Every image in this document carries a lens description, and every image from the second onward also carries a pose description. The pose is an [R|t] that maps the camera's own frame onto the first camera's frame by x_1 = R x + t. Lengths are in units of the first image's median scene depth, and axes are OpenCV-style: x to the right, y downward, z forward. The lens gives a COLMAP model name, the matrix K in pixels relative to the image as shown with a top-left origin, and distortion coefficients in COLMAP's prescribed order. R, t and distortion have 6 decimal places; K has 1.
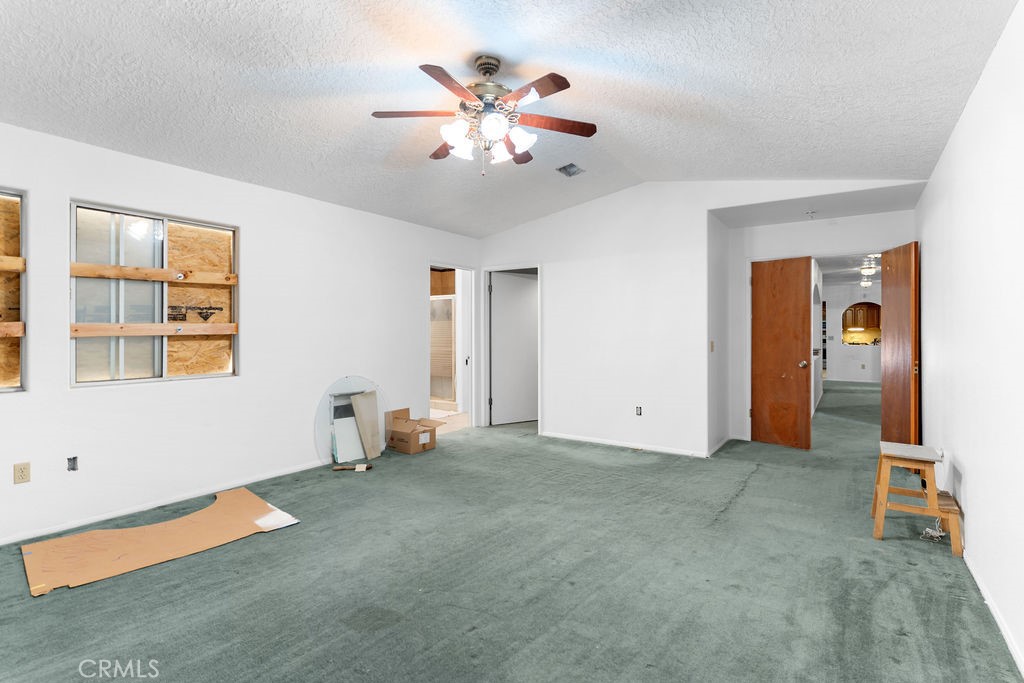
lens RADIAL K [[491.6, 0, 514.0], [0, 491.6, 335.2], [0, 0, 1]] dist [0.002072, 0.000054]
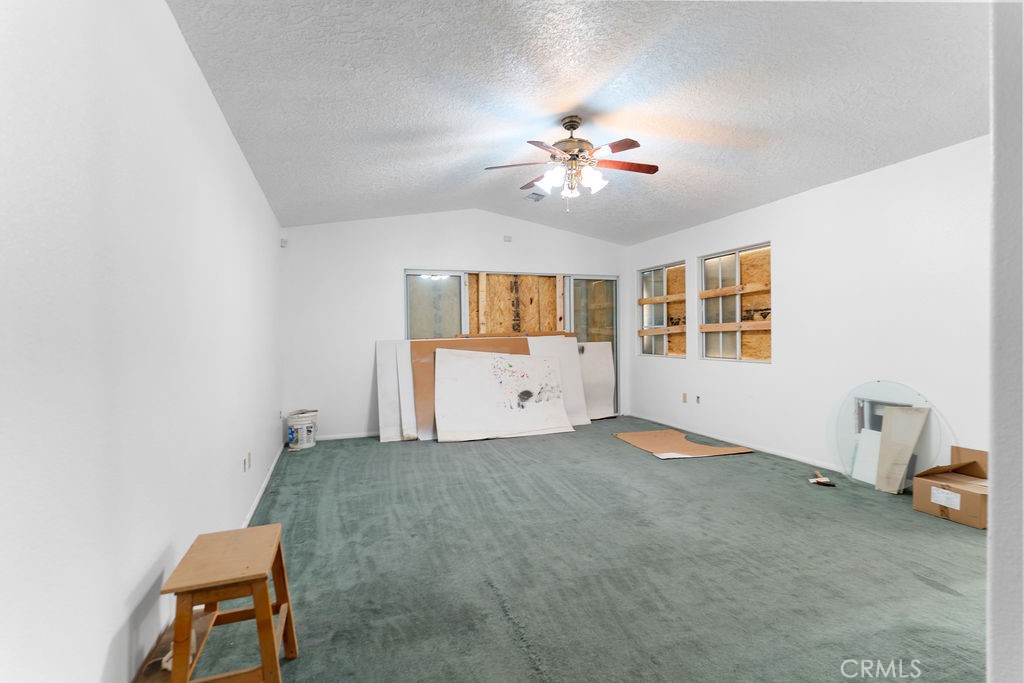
lens RADIAL K [[491.6, 0, 513.0], [0, 491.6, 339.6], [0, 0, 1]] dist [0.002072, 0.000054]
pose [[-0.582047, 0.022099, -0.812854, 0.838327], [0.012994, 0.999756, 0.017876, -0.007575], [0.813051, -0.000157, -0.582192, 1.234211]]
